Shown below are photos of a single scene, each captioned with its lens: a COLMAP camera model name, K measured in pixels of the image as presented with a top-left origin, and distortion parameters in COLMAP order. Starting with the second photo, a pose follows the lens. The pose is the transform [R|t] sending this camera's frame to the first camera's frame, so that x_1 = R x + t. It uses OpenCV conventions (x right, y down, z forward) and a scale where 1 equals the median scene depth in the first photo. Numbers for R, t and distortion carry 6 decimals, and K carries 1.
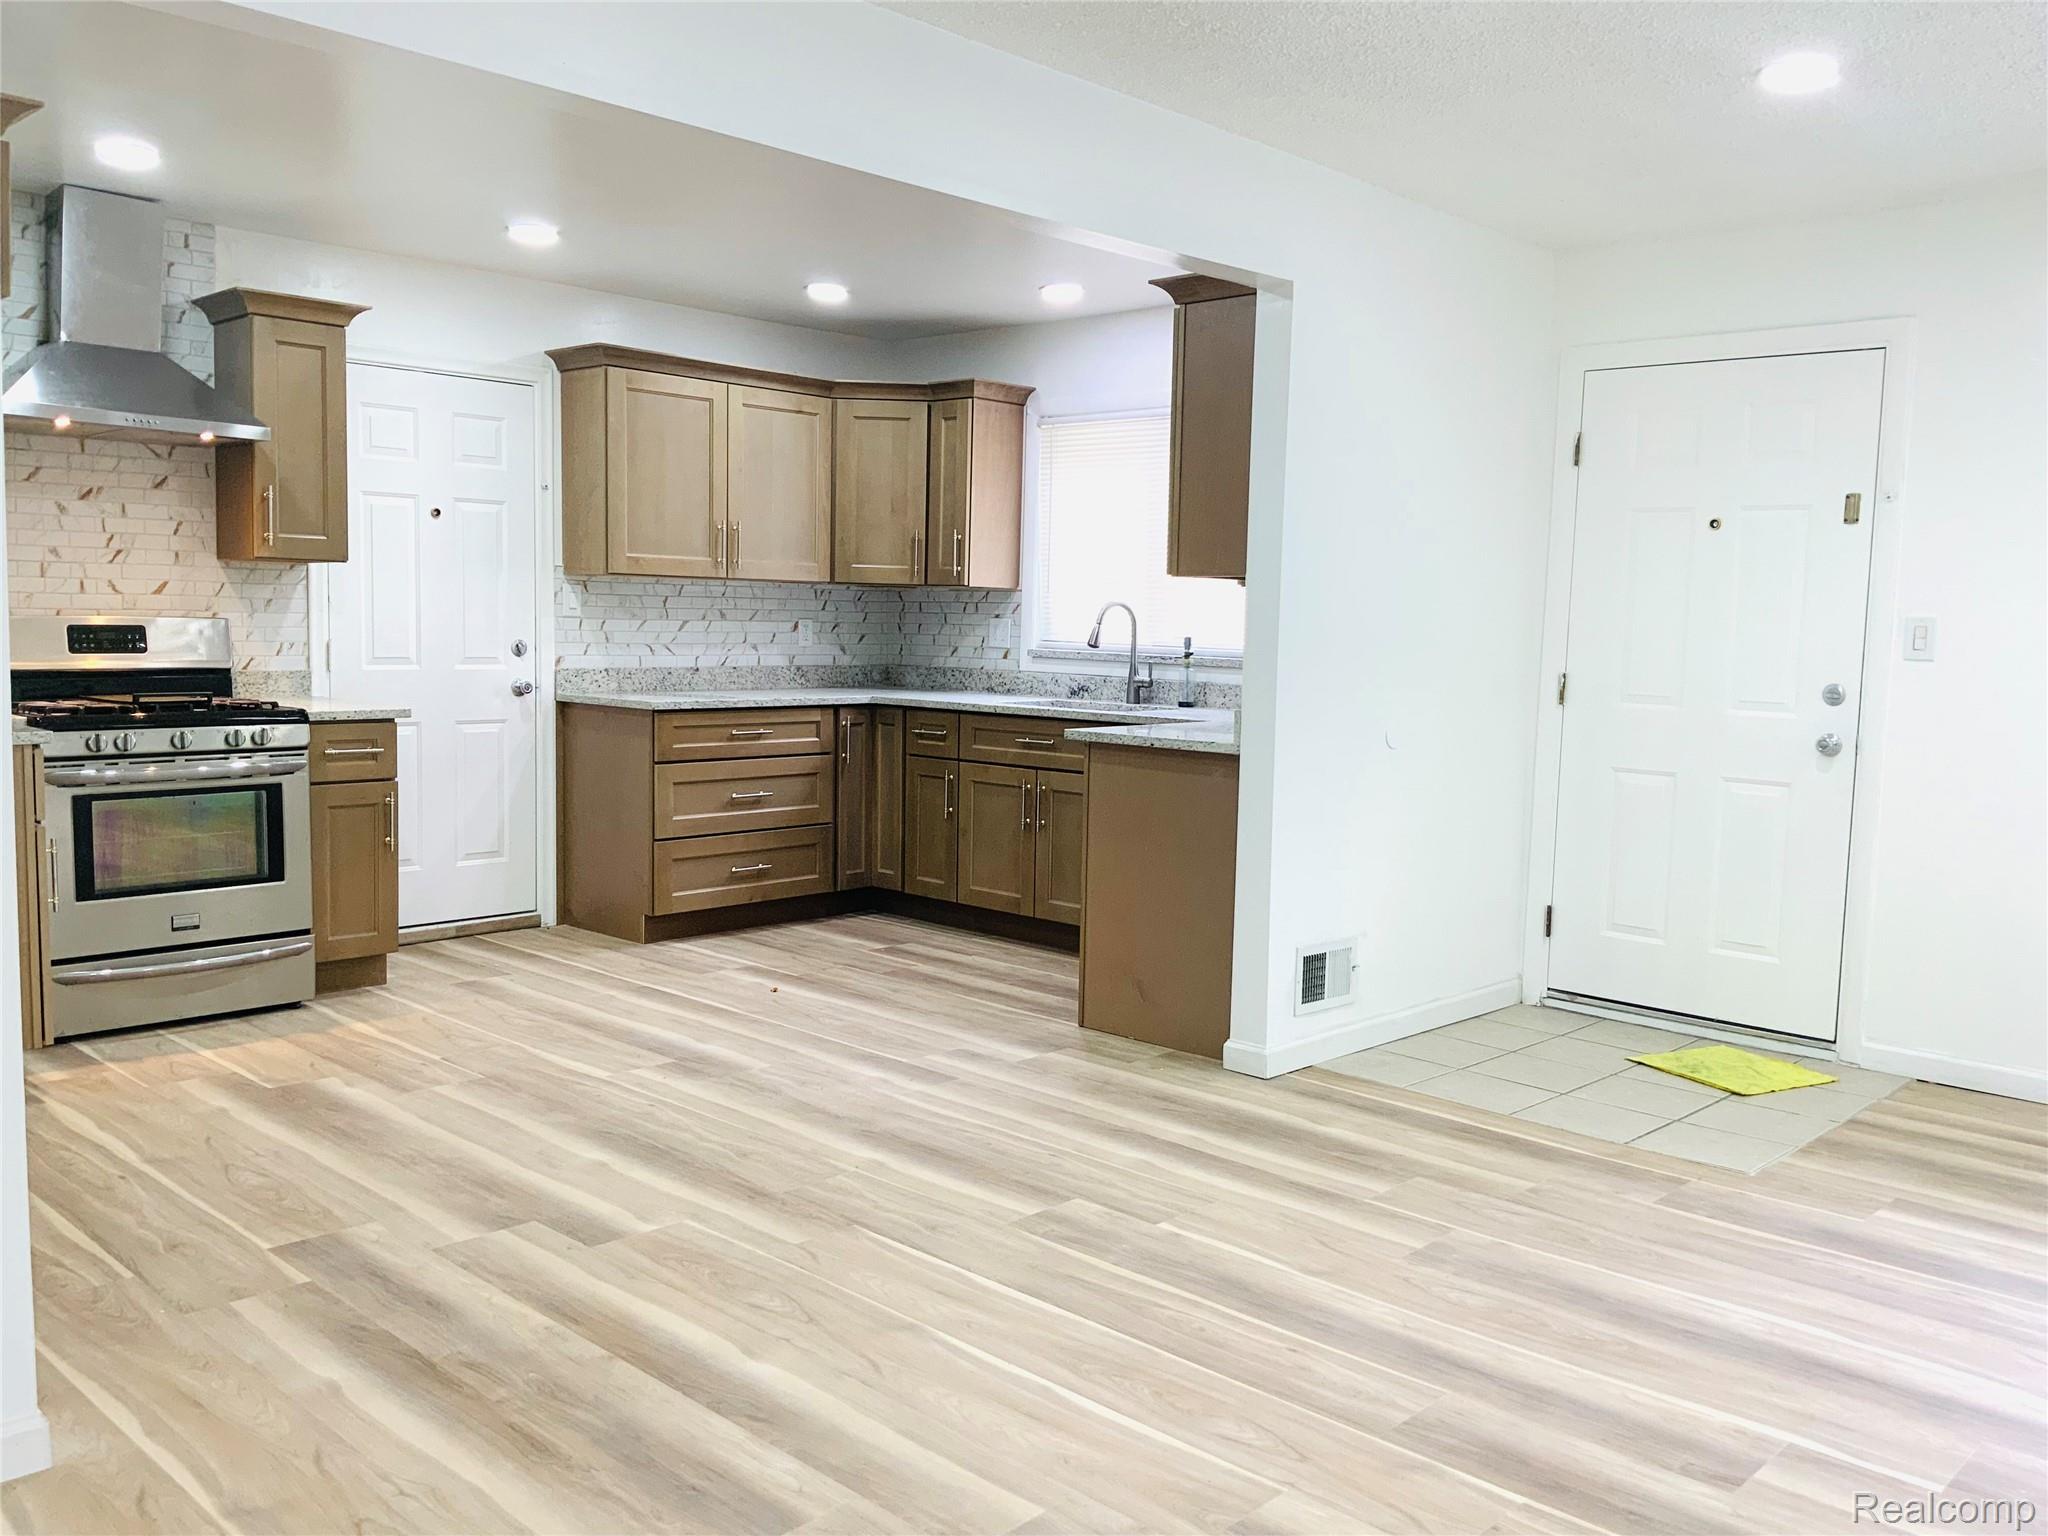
lens RADIAL K [[1688.4, 0, 1021.1], [0, 1688.4, 766.8], [0, 0, 1]] dist [0.112859, -0.241955]
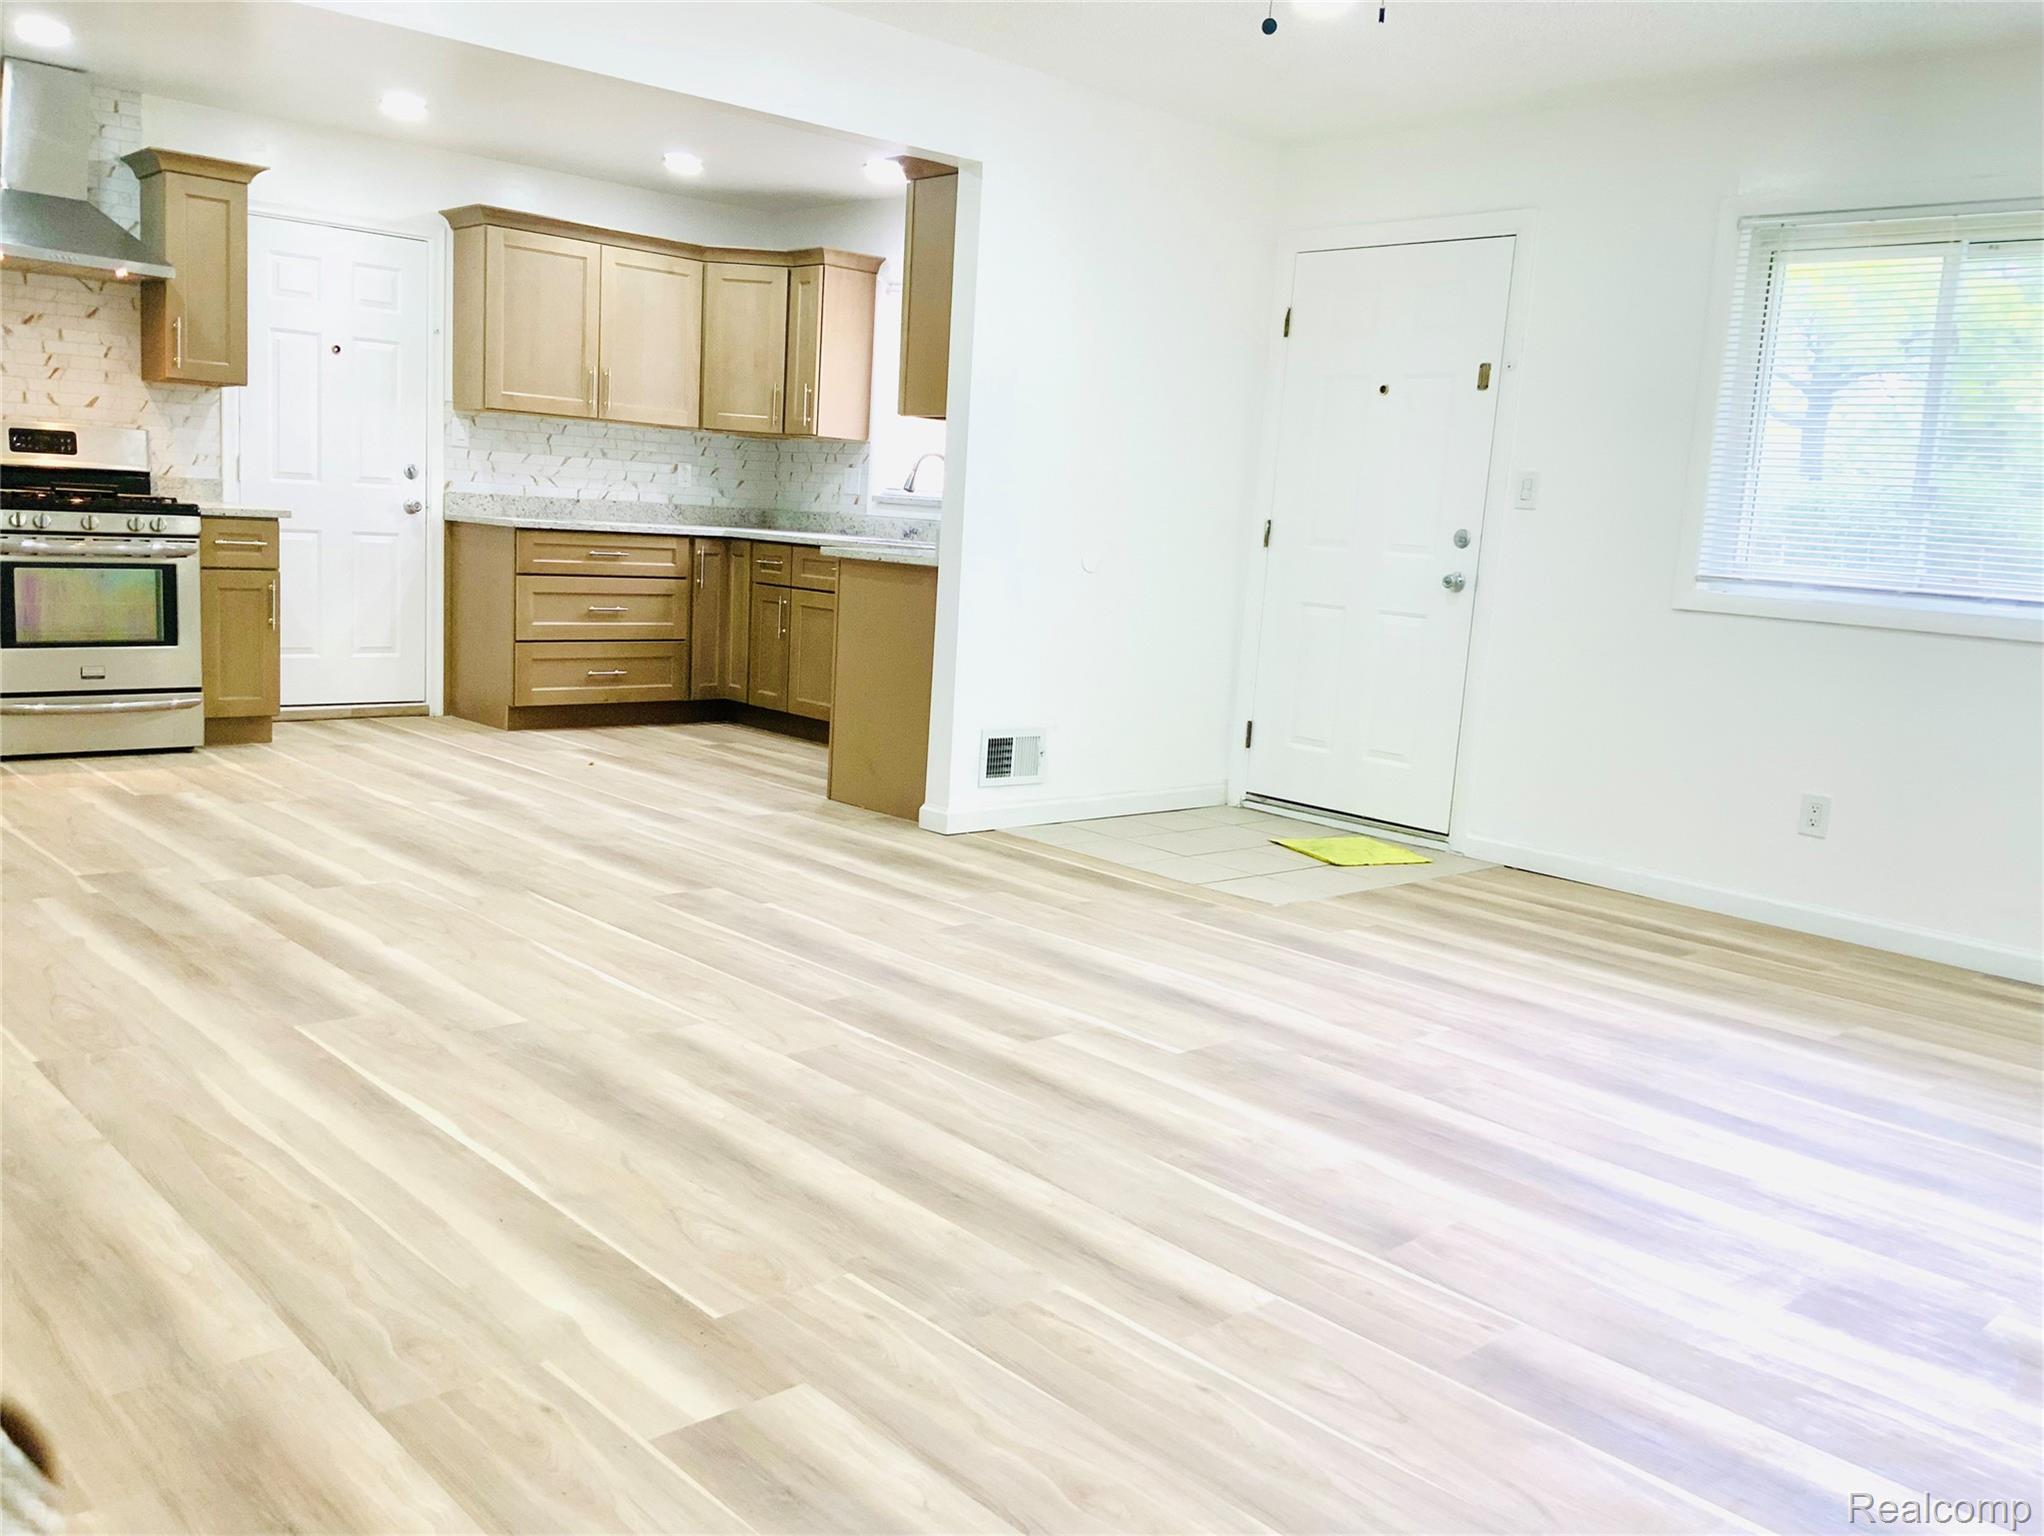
lens RADIAL K [[1705.6, 0, 1009.5], [0, 1705.6, 775.3], [0, 0, 1]] dist [0.095875, -0.198735]
pose [[0.997395, 0.045856, -0.055686, 0.234537], [-0.042397, 0.997188, 0.061787, 0.058791], [0.058363, -0.059266, 0.996535, -0.194487]]
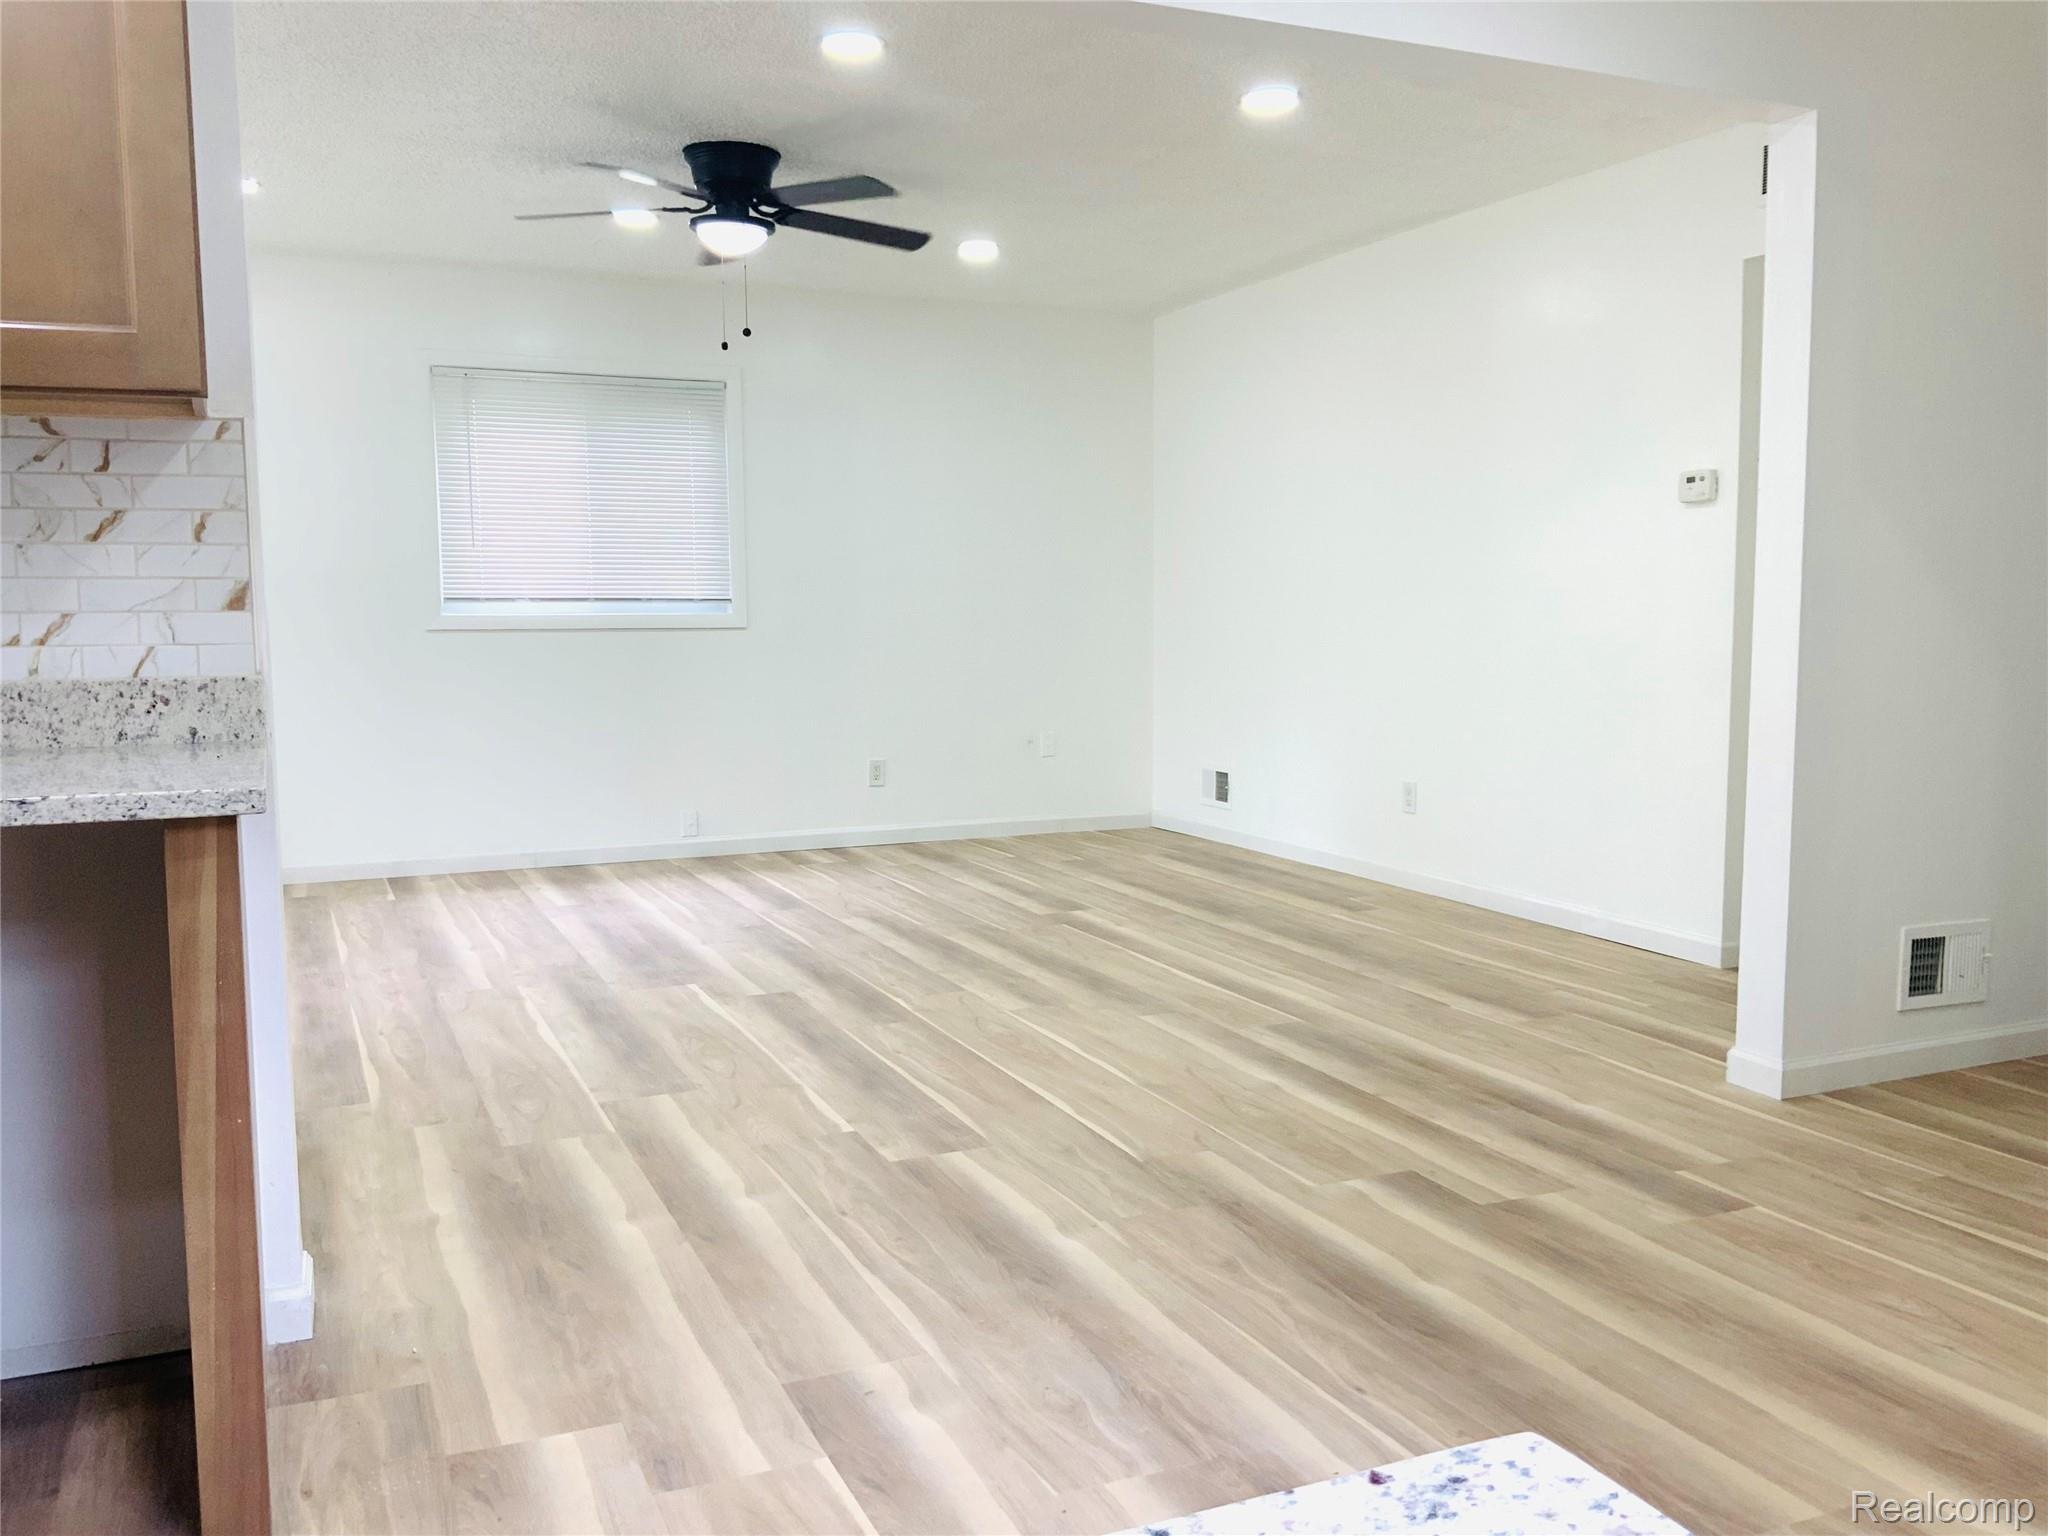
lens RADIAL K [[1688.4, 0, 1021.1], [0, 1688.4, 766.8], [0, 0, 1]] dist [0.112859, -0.241955]
pose [[-0.923230, -0.057162, 0.379973, -0.269034], [0.019305, 0.980724, 0.194444, -0.096569], [-0.383763, 0.186852, -0.904330, 1.287184]]
